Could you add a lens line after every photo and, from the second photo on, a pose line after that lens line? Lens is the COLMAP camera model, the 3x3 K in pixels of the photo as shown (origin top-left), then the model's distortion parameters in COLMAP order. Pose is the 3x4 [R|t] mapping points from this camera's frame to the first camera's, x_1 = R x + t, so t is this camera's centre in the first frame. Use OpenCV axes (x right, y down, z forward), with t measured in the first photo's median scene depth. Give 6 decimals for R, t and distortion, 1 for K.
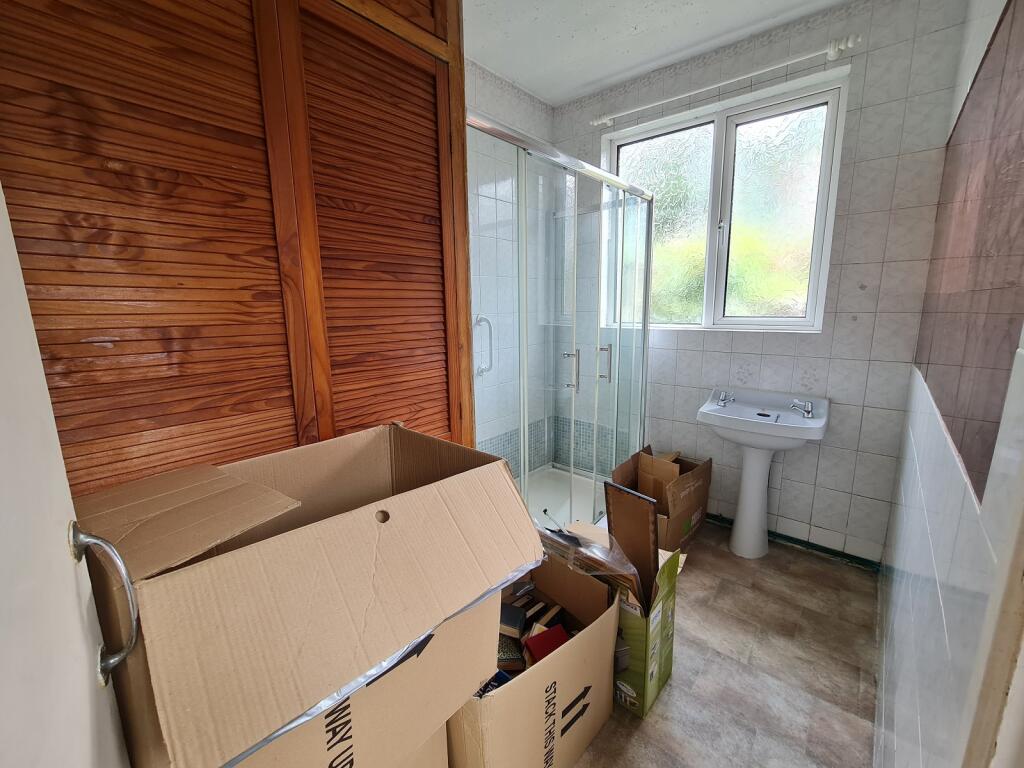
lens RADIAL K [[430.1, 0, 512.0], [0, 430.1, 384.0], [0, 0, 1]] dist [-0.001270, 0.004814]
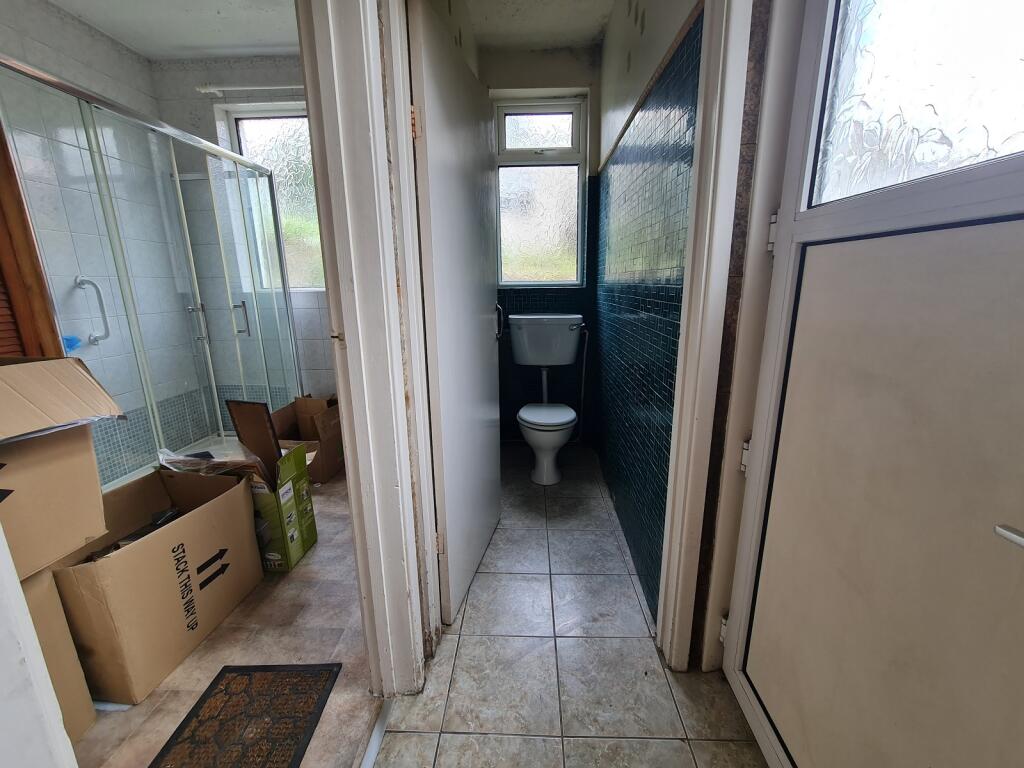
lens RADIAL K [[430.1, 0, 512.0], [0, 430.1, 384.0], [0, 0, 1]] dist [-0.001270, 0.004814]
pose [[0.795927, -0.138987, 0.589223, 0.142871], [0.120568, 0.990184, 0.070702, 0.185550], [-0.593266, 0.014768, 0.804871, -0.462159]]
